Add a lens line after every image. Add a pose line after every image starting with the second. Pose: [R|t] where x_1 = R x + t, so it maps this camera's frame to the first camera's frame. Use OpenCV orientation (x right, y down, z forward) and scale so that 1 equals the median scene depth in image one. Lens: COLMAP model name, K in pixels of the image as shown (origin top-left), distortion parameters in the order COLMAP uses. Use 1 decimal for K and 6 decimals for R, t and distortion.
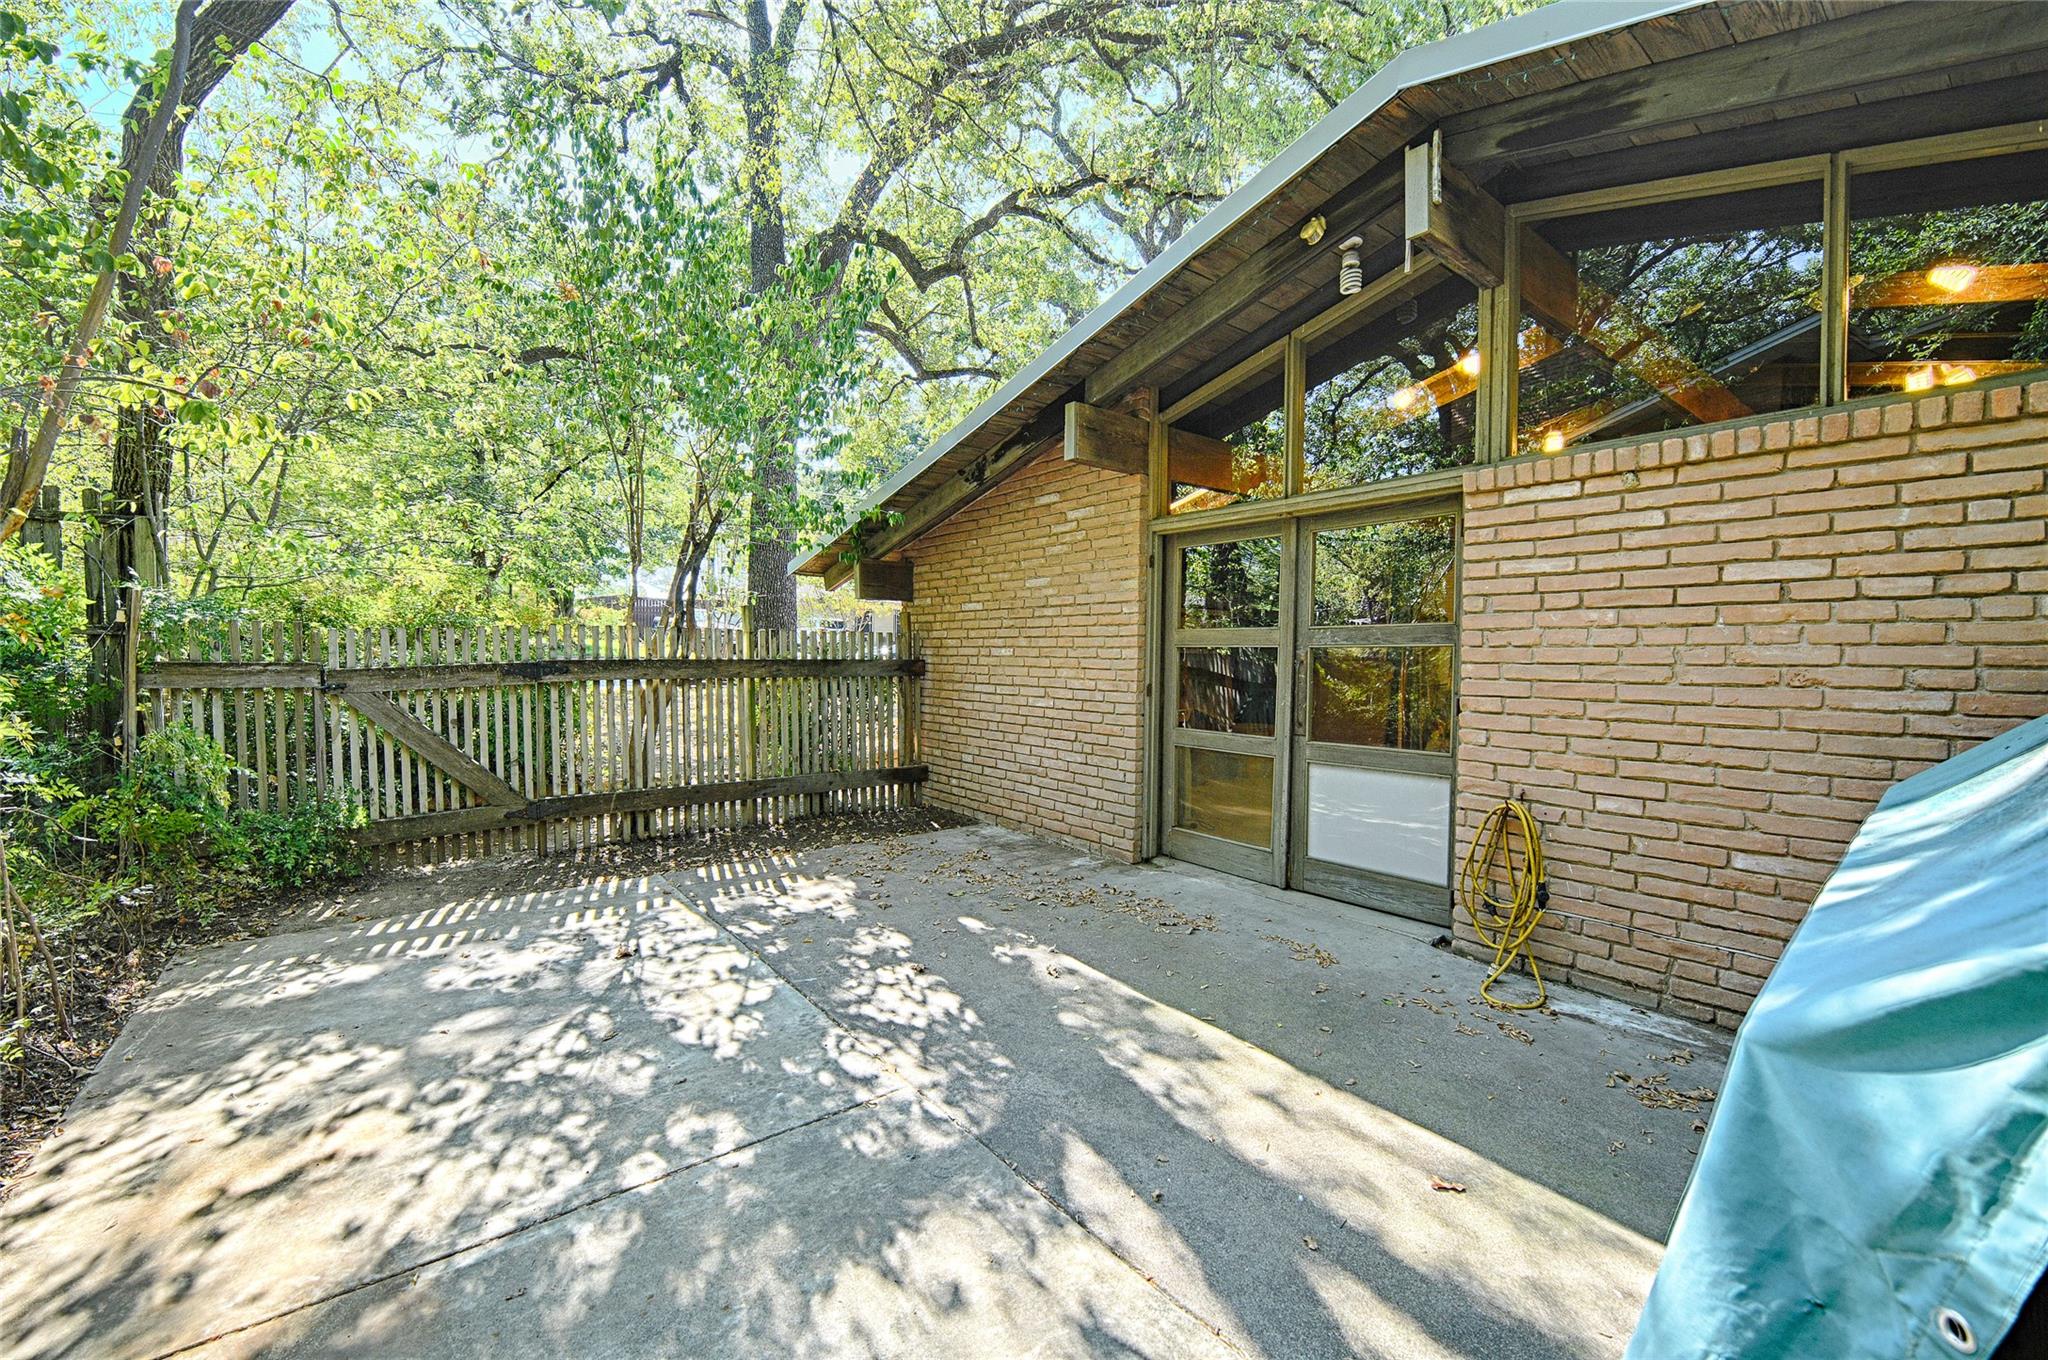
lens RADIAL K [[845.2, 0, 1024.0], [0, 845.2, 690.7], [0, 0, 1]] dist [-0.000092, -0.000253]
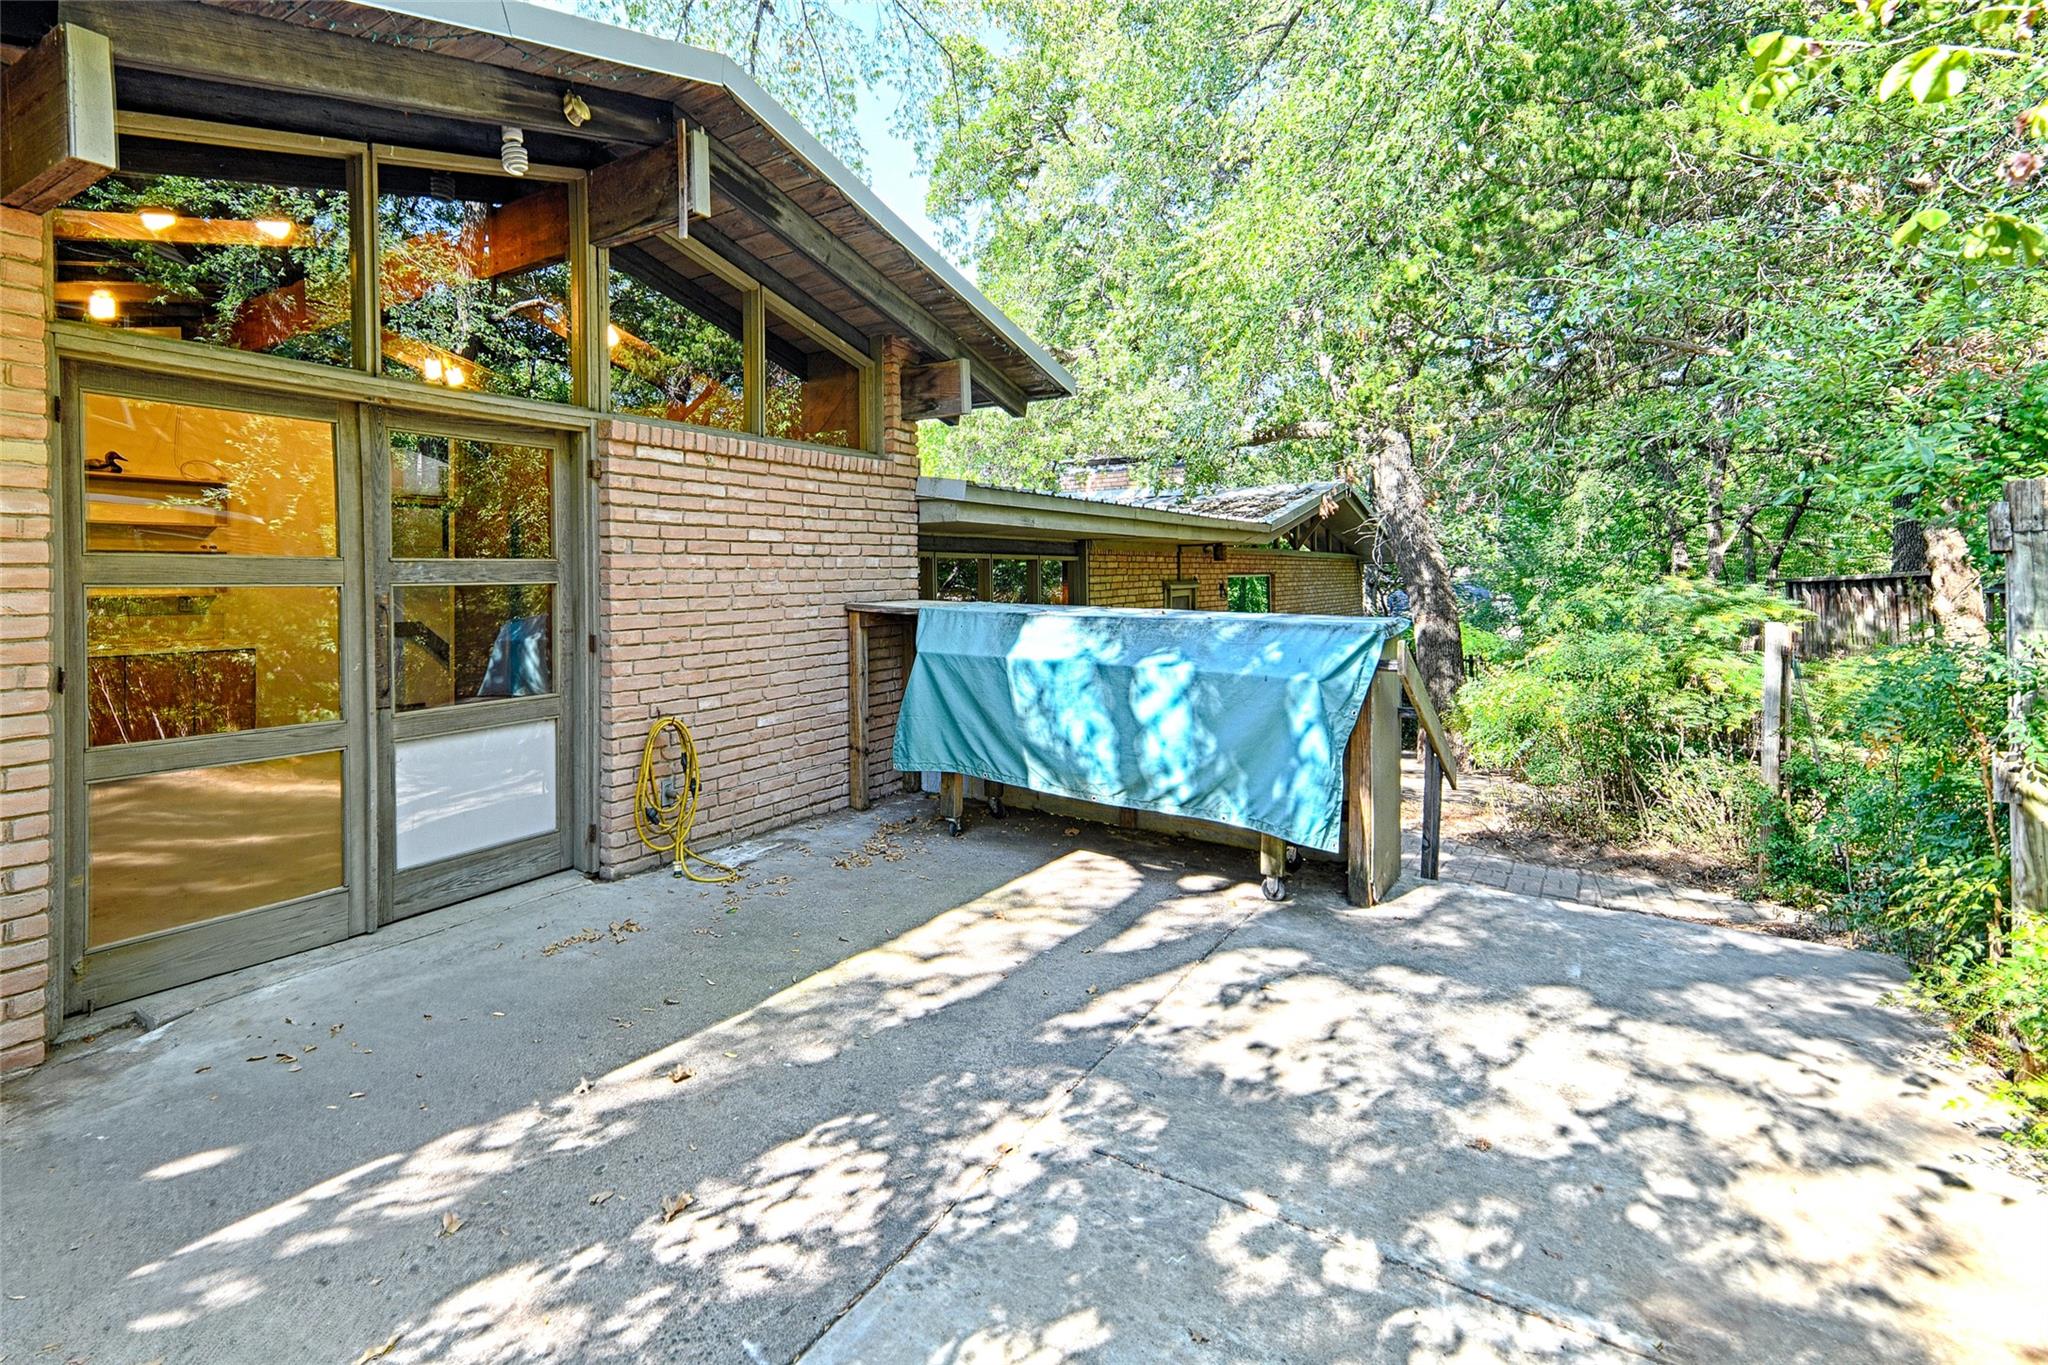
lens RADIAL K [[808.7, 0, 1020.1], [0, 808.7, 590.0], [0, 0, 1]] dist [0.018239, 0.000119]
pose [[-0.289892, -0.023162, 0.956779, -0.702636], [0.042712, 0.998398, 0.037111, -0.073234], [-0.956106, 0.051624, -0.288438, 0.960975]]
